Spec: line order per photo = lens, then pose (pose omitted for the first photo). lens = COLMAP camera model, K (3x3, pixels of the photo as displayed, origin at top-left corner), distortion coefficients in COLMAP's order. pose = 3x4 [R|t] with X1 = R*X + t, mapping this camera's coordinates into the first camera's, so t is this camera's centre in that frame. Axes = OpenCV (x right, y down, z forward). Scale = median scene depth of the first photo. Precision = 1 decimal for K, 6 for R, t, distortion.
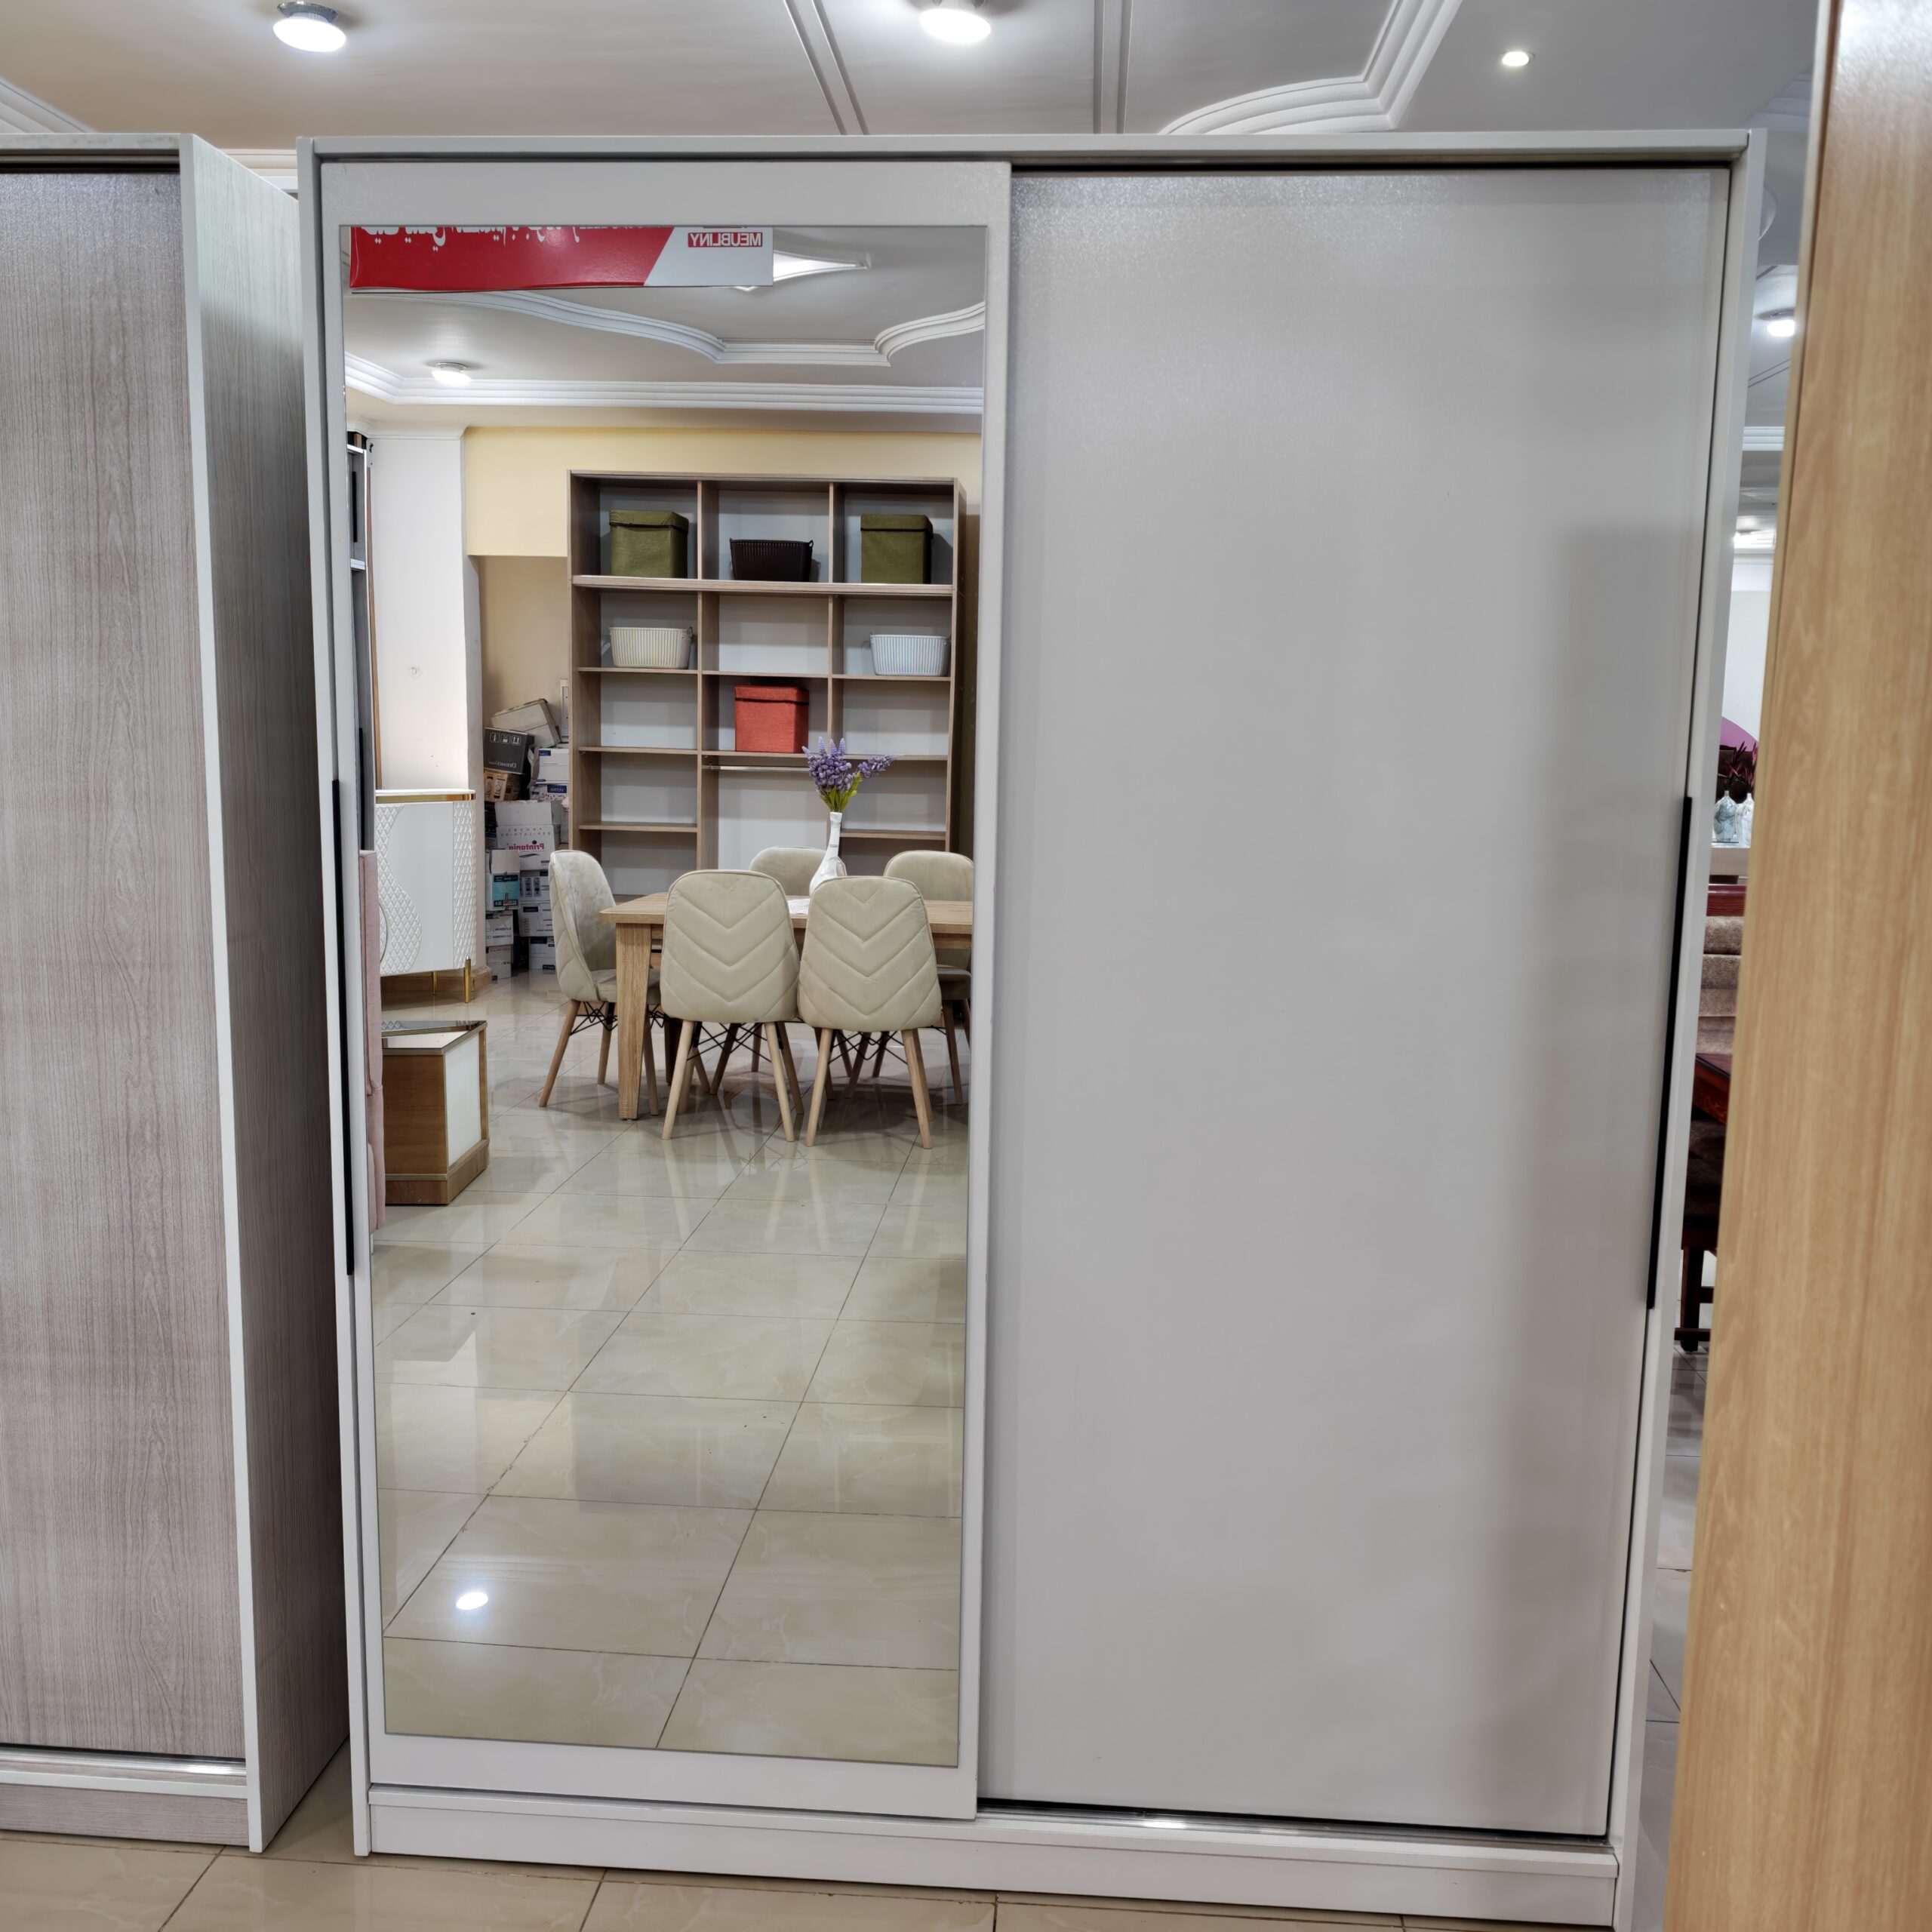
lens RADIAL K [[1796.3, 0, 1002.7], [0, 1796.3, 968.4], [0, 0, 1]] dist [0.013659, -0.024028]
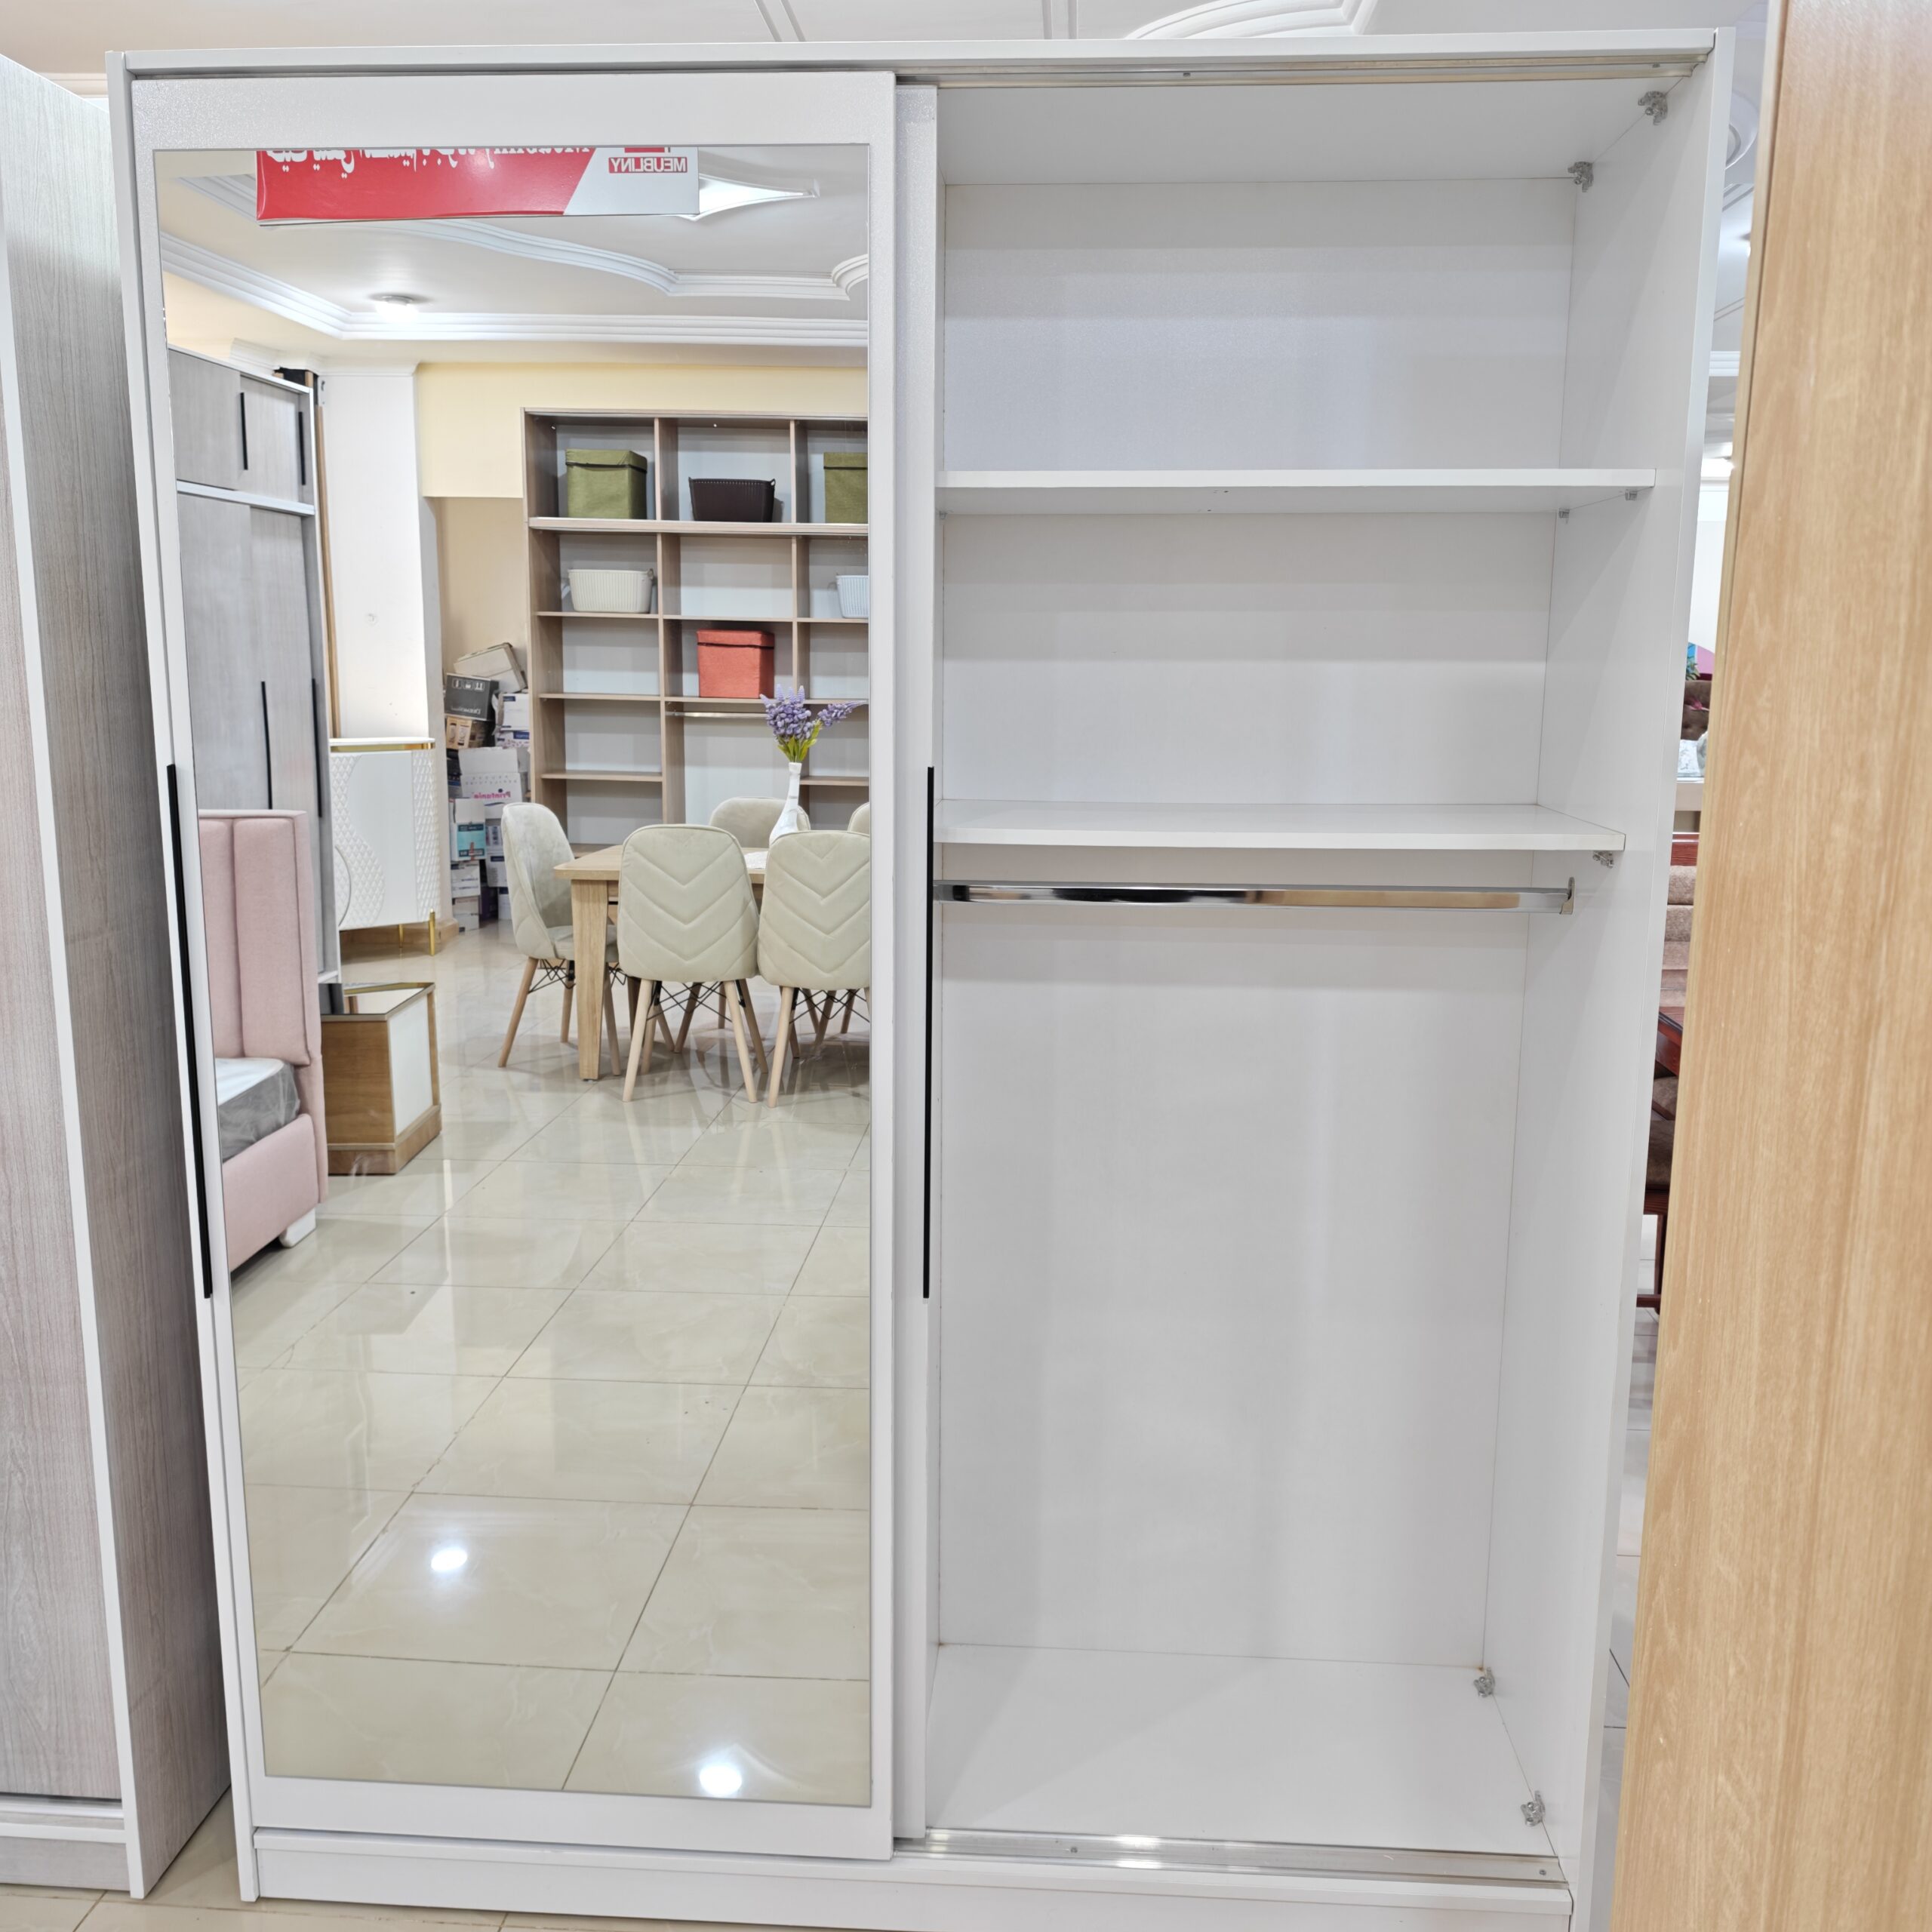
lens RADIAL K [[1782.1, 0, 1008.6], [0, 1782.1, 965.3], [0, 0, 1]] dist [0.012606, -0.029346]
pose [[0.999941, -0.009829, 0.004731, 0.044296], [0.009649, 0.999283, 0.036616, -0.029819], [-0.005088, -0.036568, 0.999318, 0.080777]]
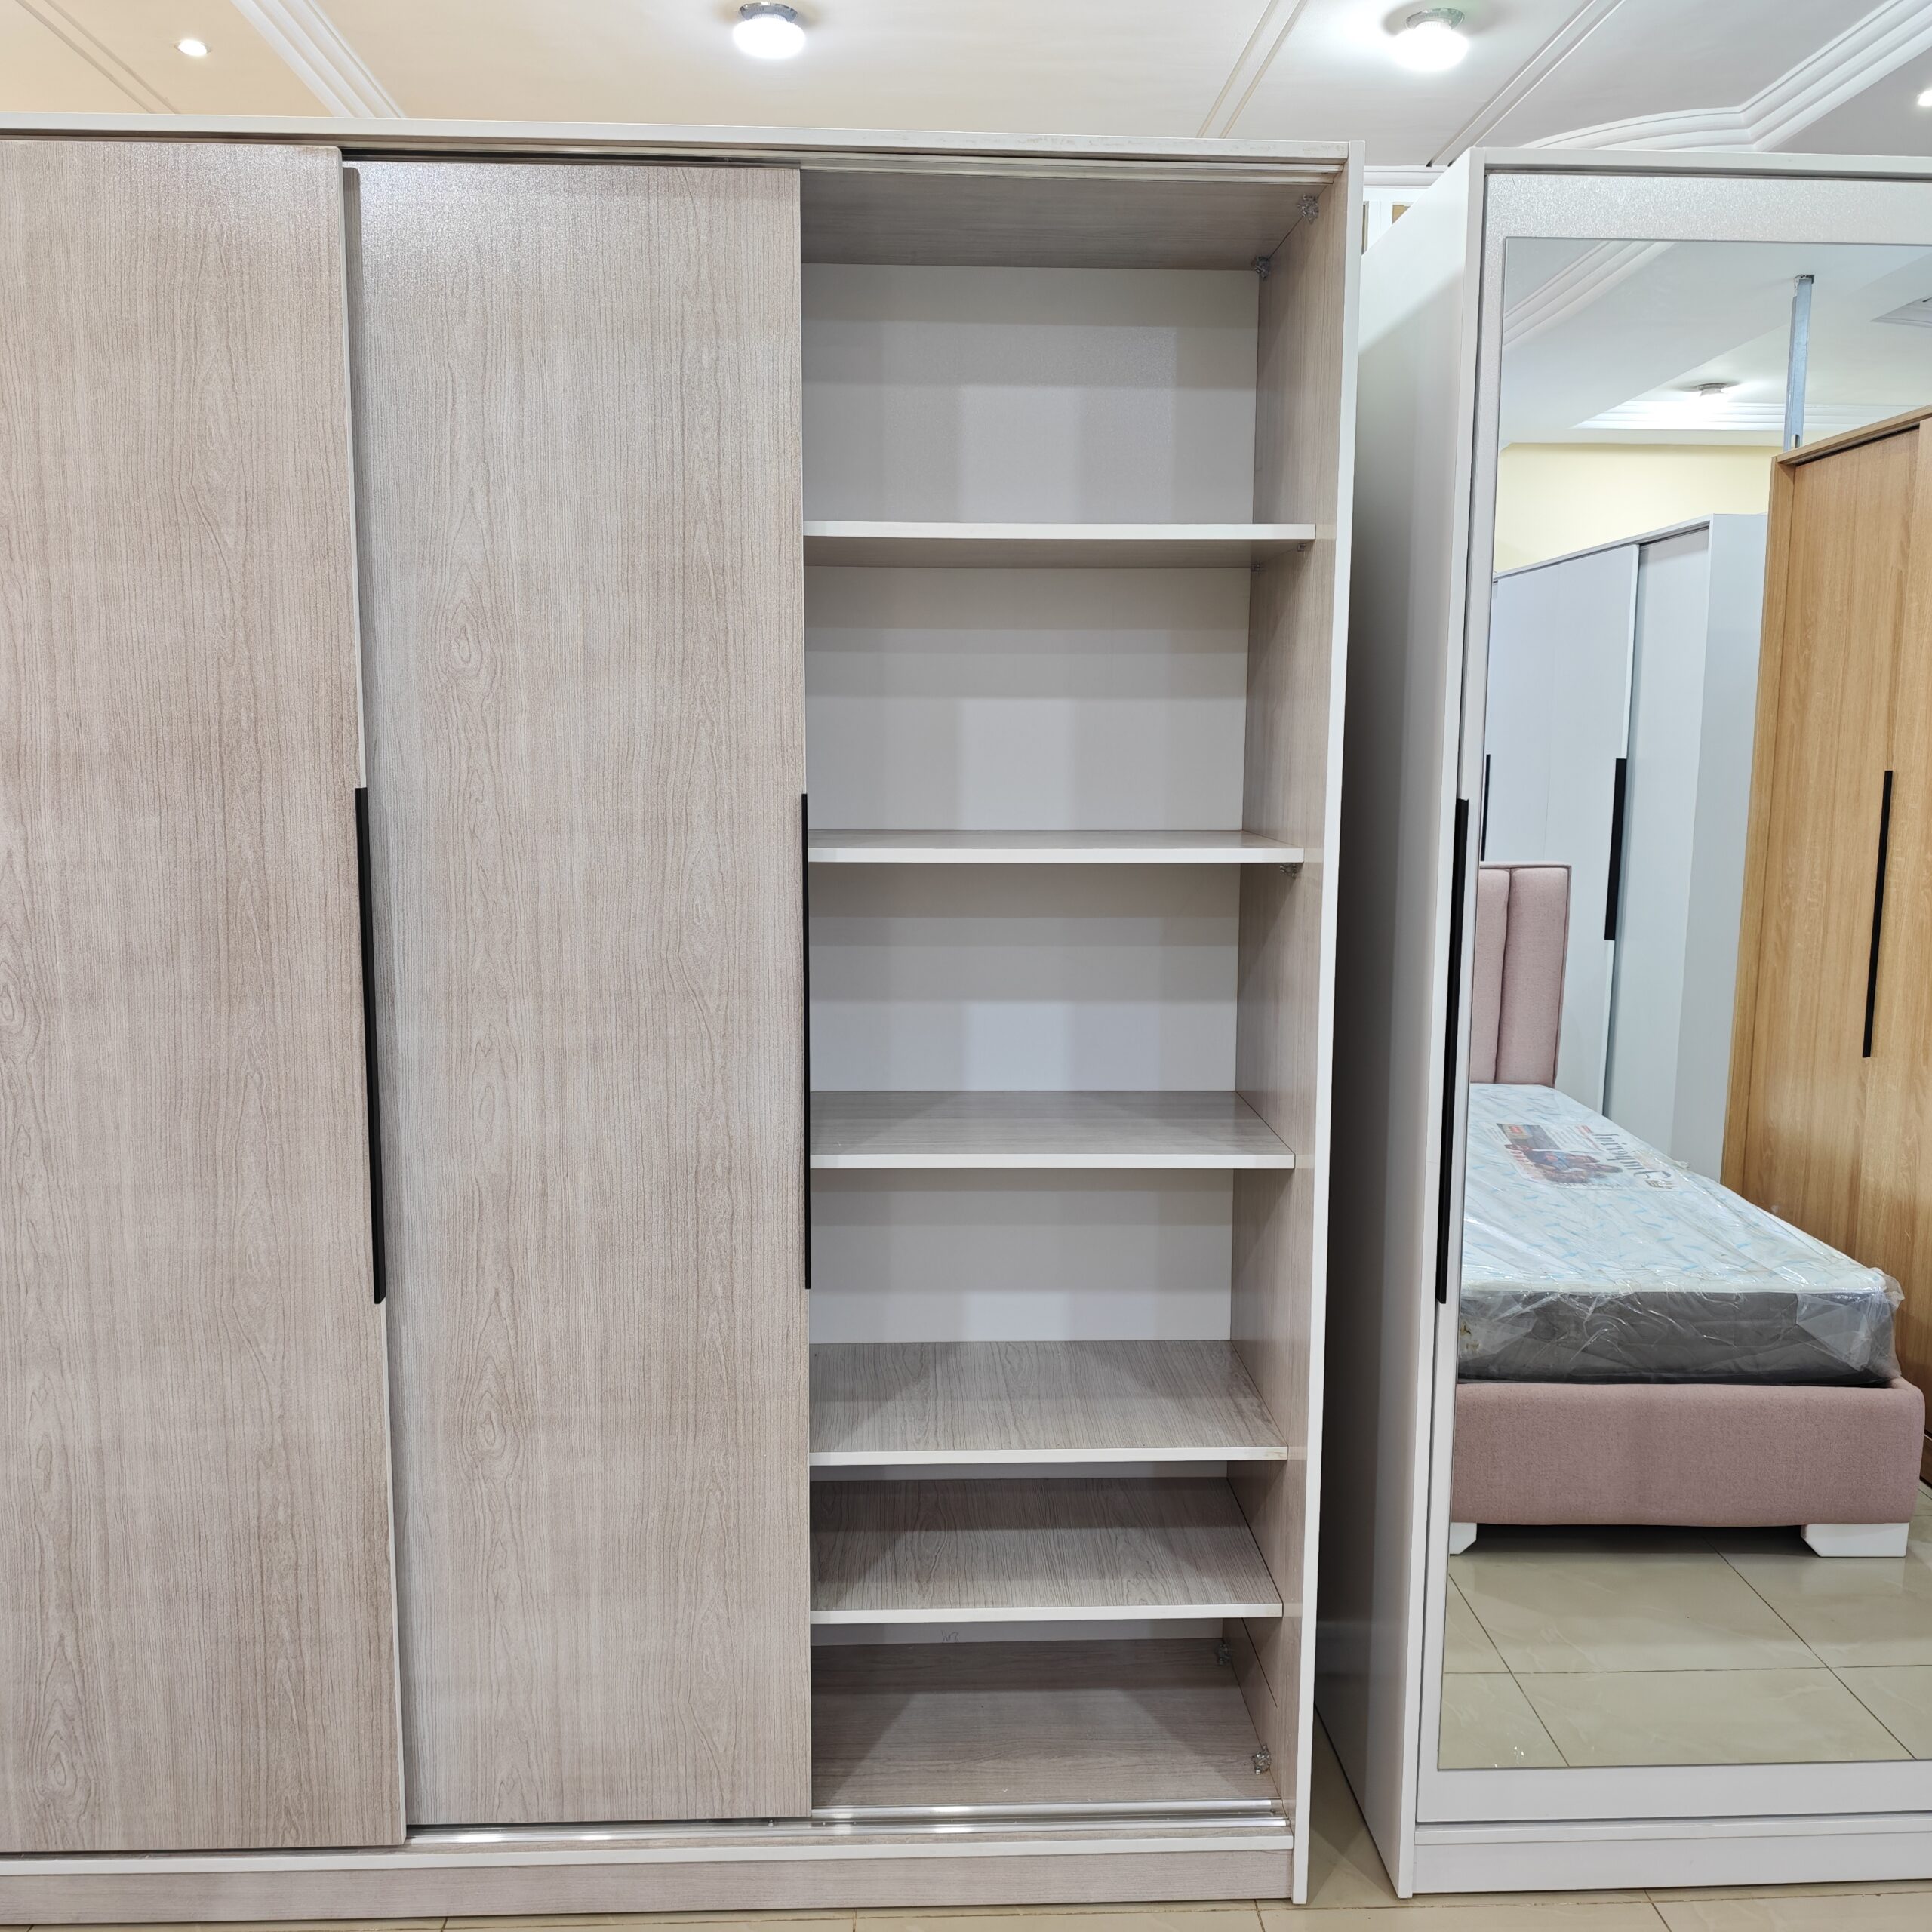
lens RADIAL K [[1783.1, 0, 1002.3], [0, 1783.1, 962.3], [0, 0, 1]] dist [0.051629, -0.073004]
pose [[0.993845, -0.029044, 0.106907, -0.414566], [0.029842, 0.999537, -0.005879, -0.007988], [-0.106687, 0.009033, 0.994252, 0.033176]]
